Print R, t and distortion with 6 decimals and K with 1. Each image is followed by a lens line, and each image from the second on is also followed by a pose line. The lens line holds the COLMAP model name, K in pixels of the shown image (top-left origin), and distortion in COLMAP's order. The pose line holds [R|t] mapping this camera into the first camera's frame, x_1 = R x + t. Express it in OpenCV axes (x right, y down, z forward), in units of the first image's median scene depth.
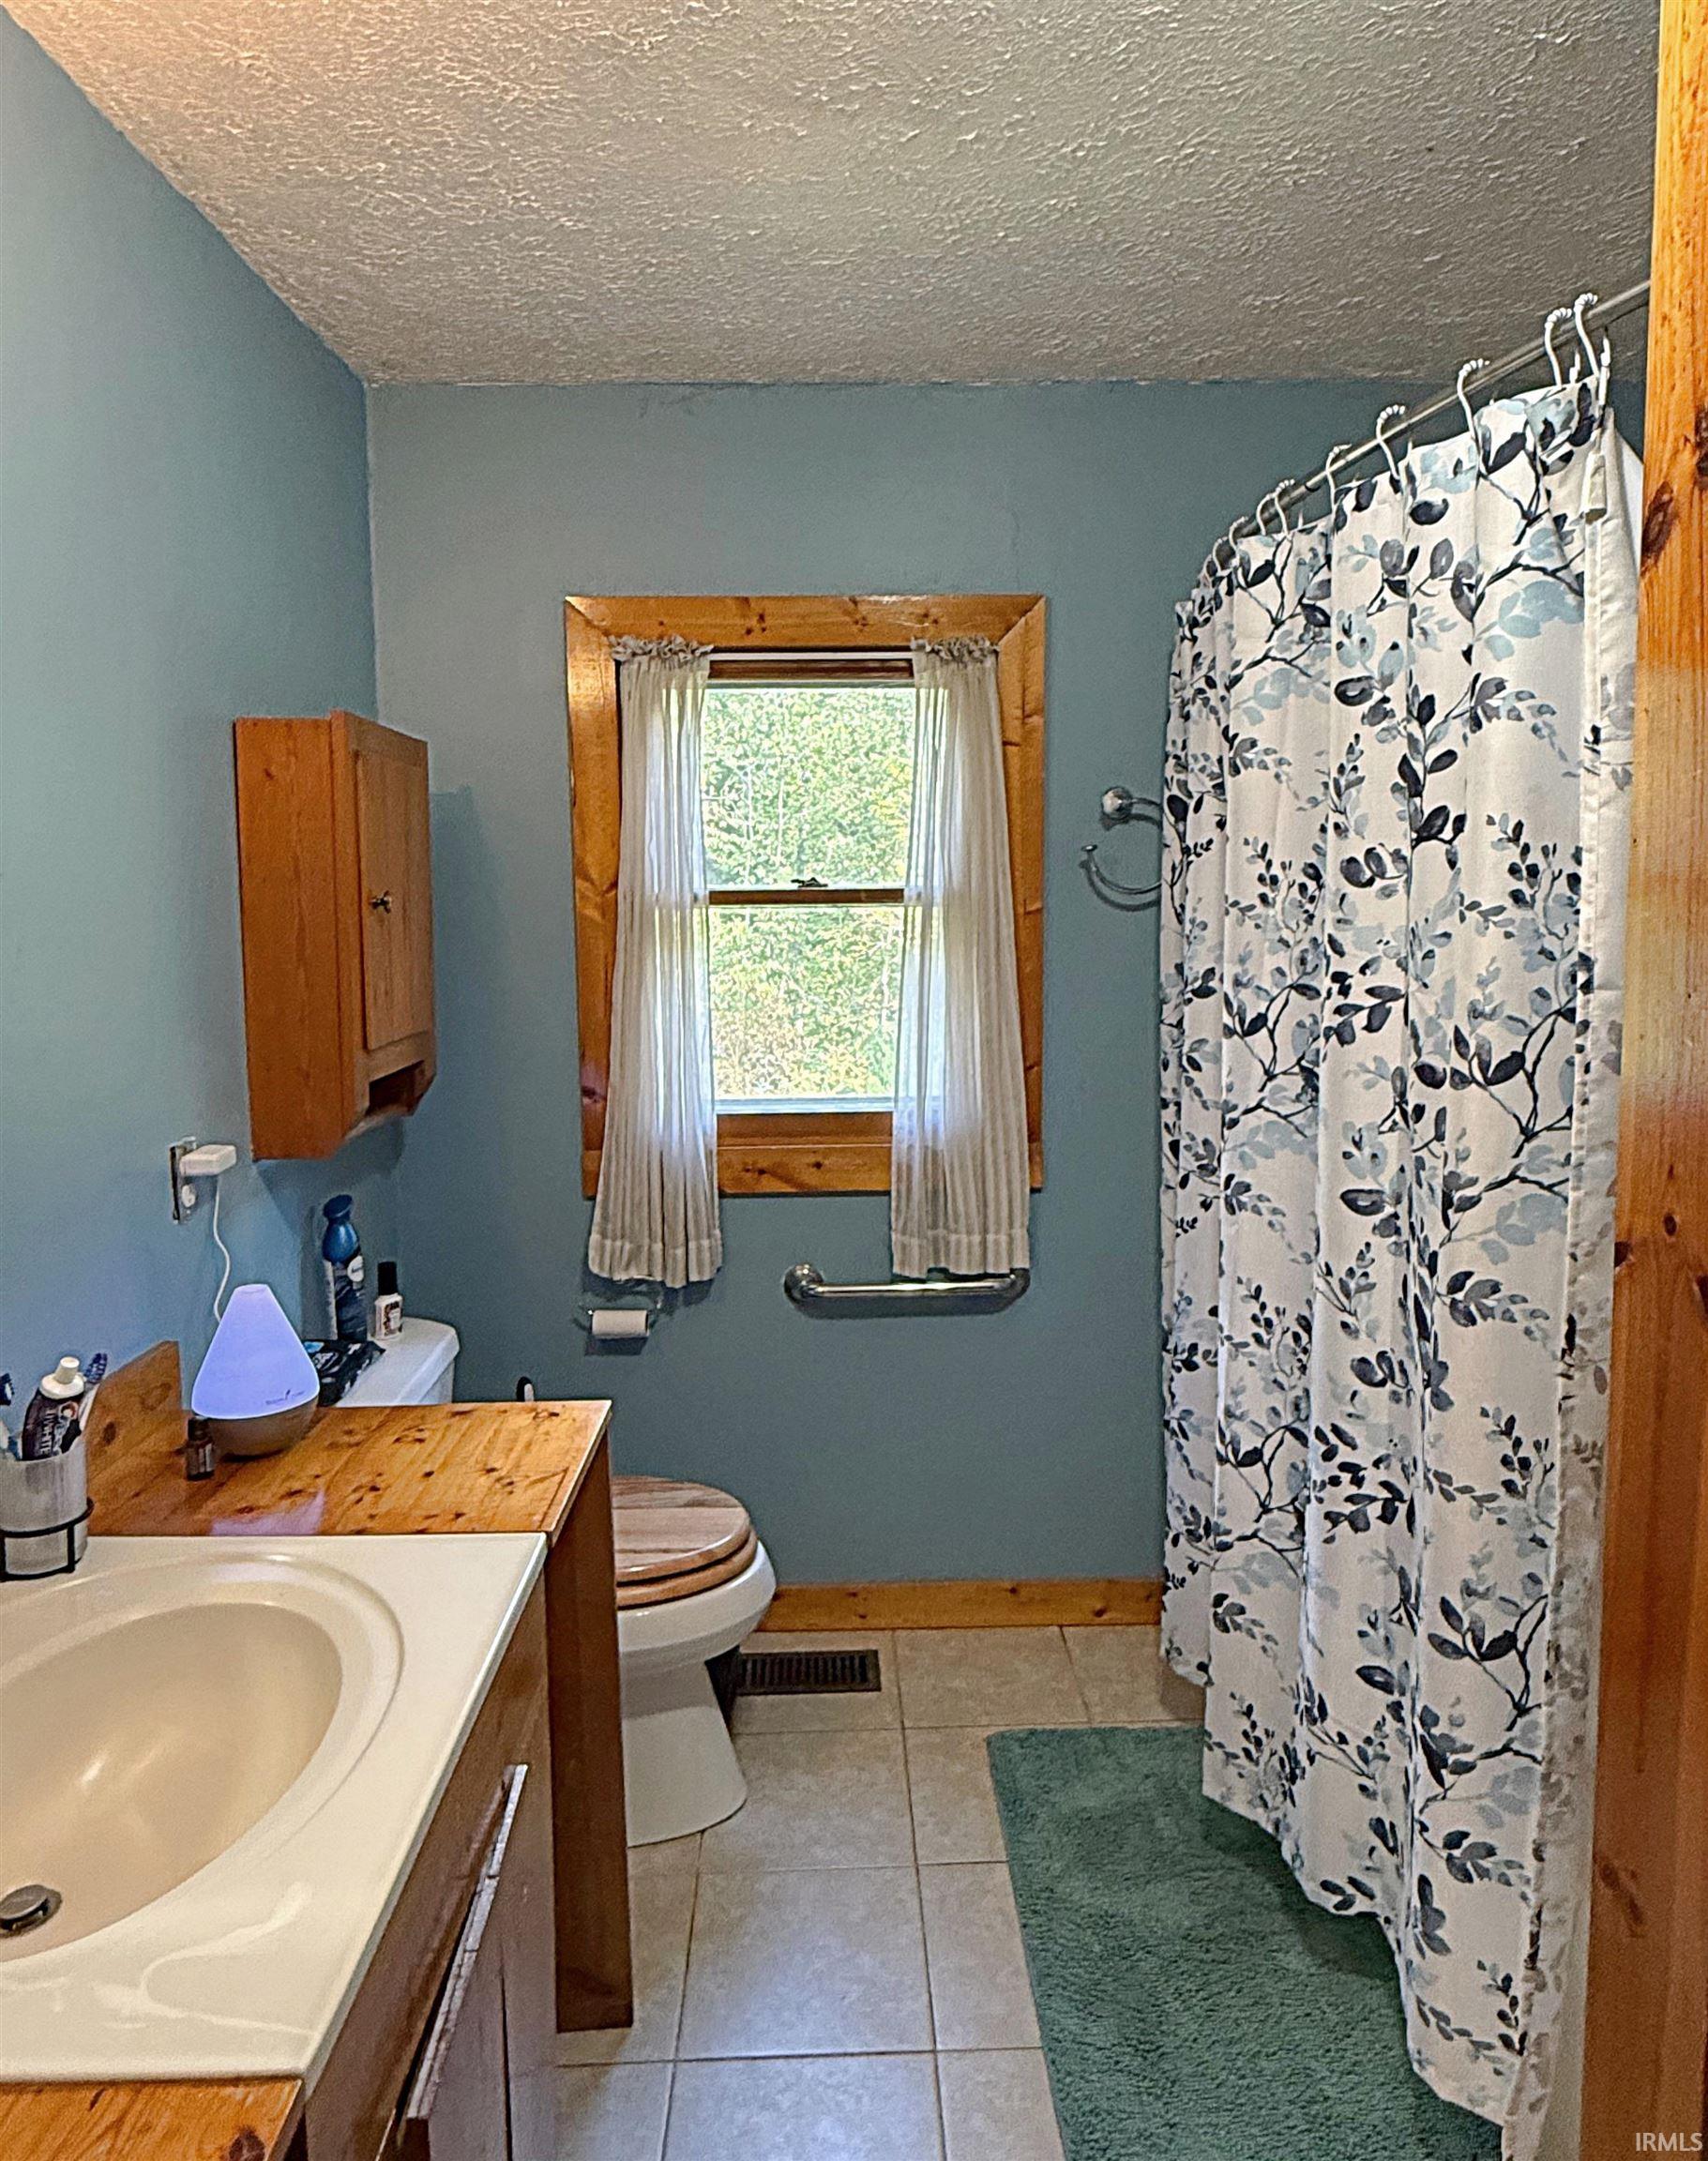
lens RADIAL K [[1504.4, 0, 856.3], [0, 1504.4, 1091.5], [0, 0, 1]] dist [0.011700, -0.003930]
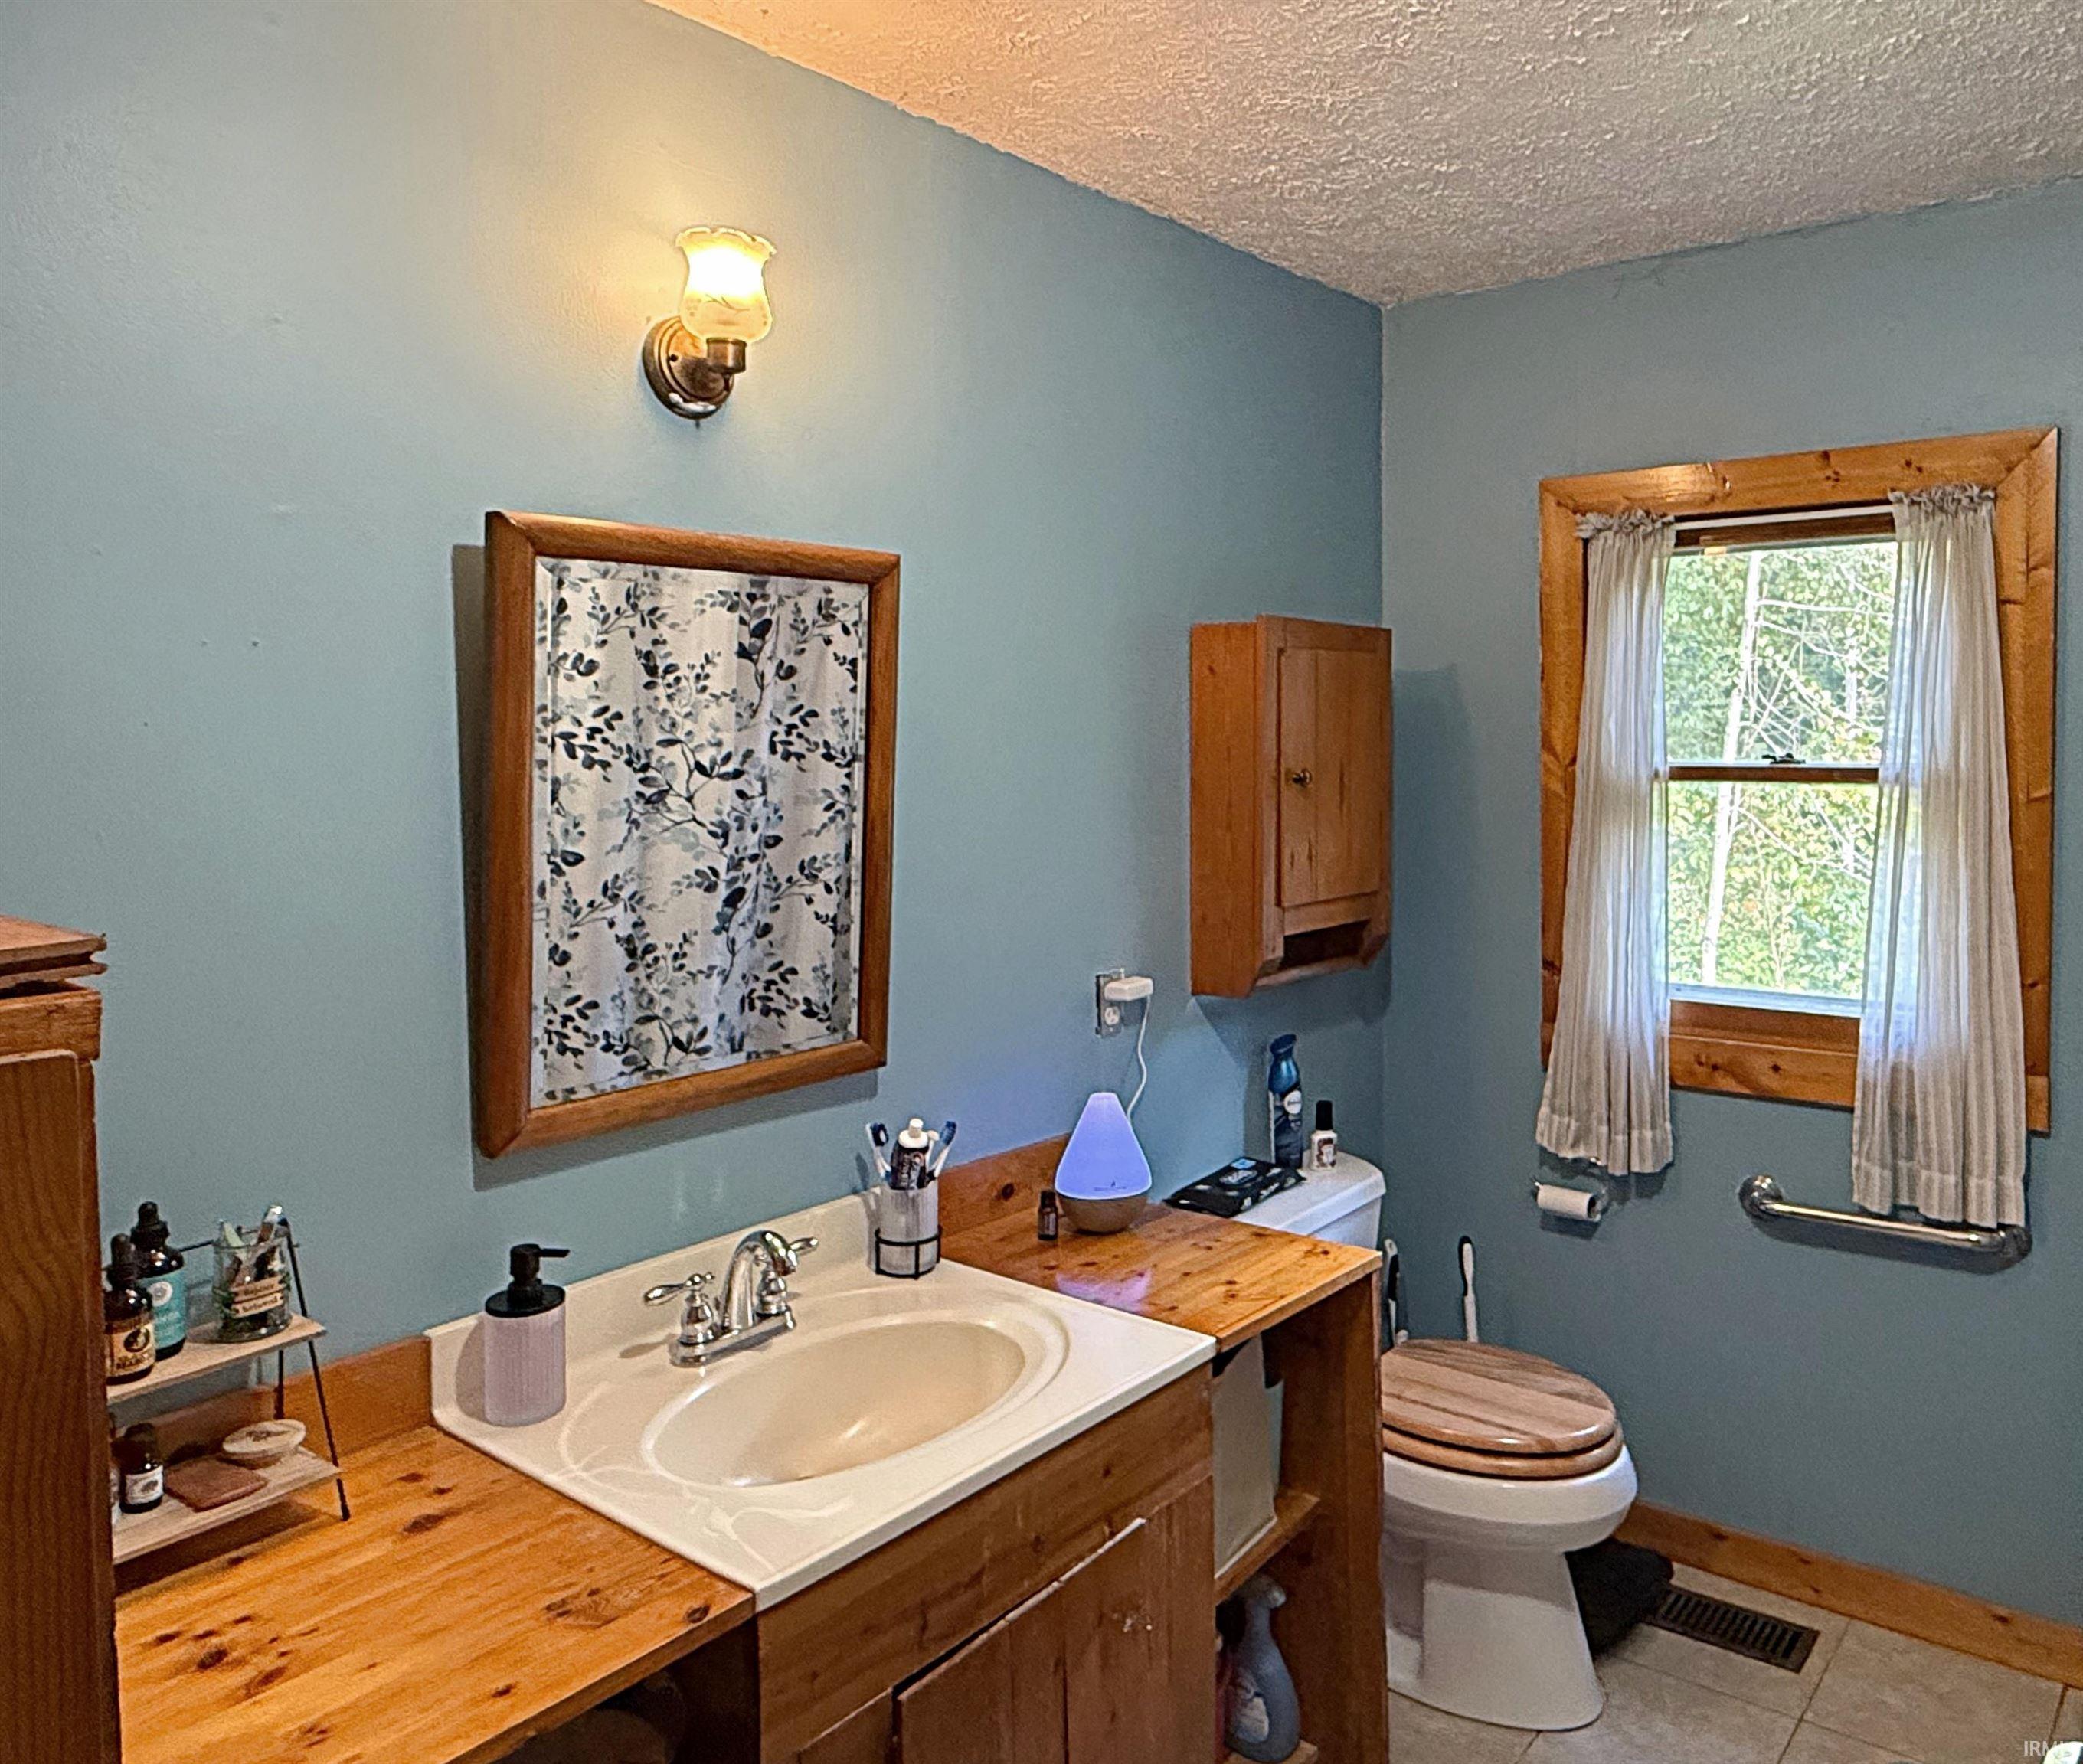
lens RADIAL K [[1576.1, 0, 1042.1], [0, 1576.1, 872.2], [0, 0, 1]] dist [0.005213, -0.001687]
pose [[0.765247, 0.057904, -0.641127, 0.251970], [-0.084575, 0.996357, -0.010961, -0.022024], [0.638157, 0.062612, 0.767356, -0.021218]]
